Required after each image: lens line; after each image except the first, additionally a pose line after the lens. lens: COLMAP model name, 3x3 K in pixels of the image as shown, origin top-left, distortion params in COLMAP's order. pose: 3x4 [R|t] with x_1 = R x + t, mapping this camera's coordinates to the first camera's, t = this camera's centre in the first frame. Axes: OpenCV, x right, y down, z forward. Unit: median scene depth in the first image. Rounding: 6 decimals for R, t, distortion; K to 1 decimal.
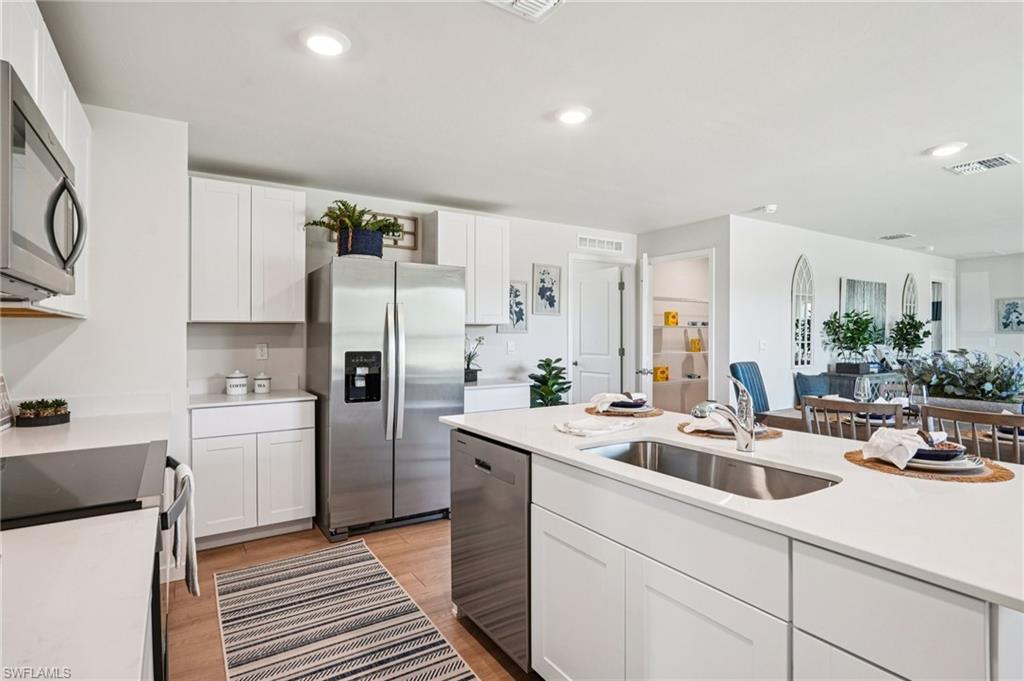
lens RADIAL K [[517.2, 0, 508.1], [0, 517.2, 343.7], [0, 0, 1]] dist [-0.002182, 0.002141]
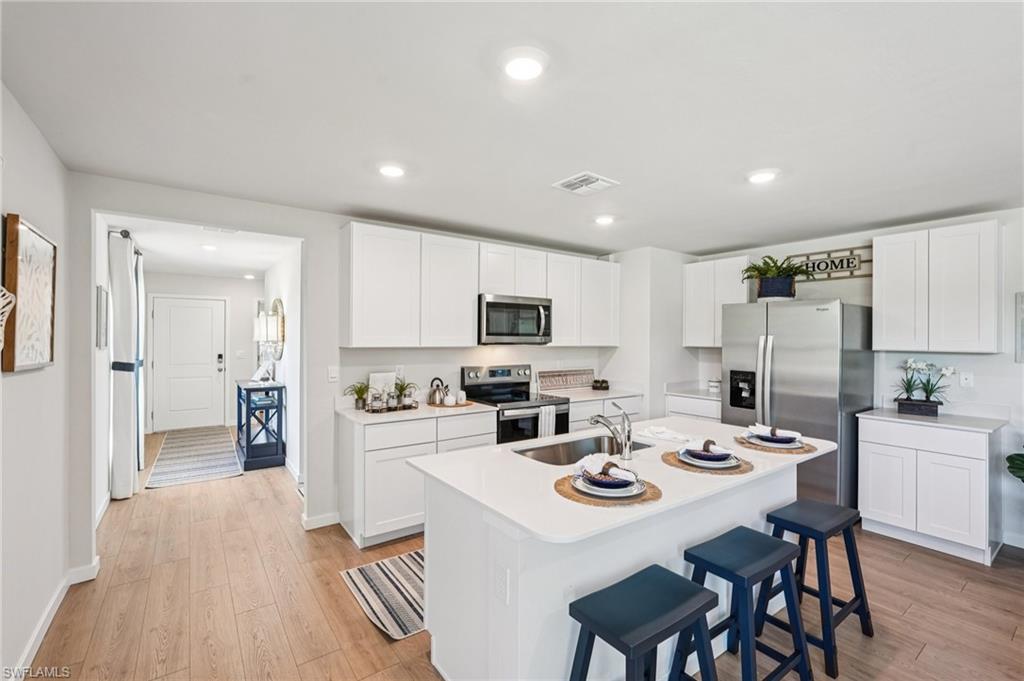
lens RADIAL K [[452.0, 0, 521.5], [0, 452.0, 341.5], [0, 0, 1]] dist [-0.018174, 0.007794]
pose [[0.074594, 0.008698, -0.997176, 0.659250], [-0.021389, 0.999746, 0.007120, -0.044787], [0.996985, 0.020798, 0.074761, 0.243473]]
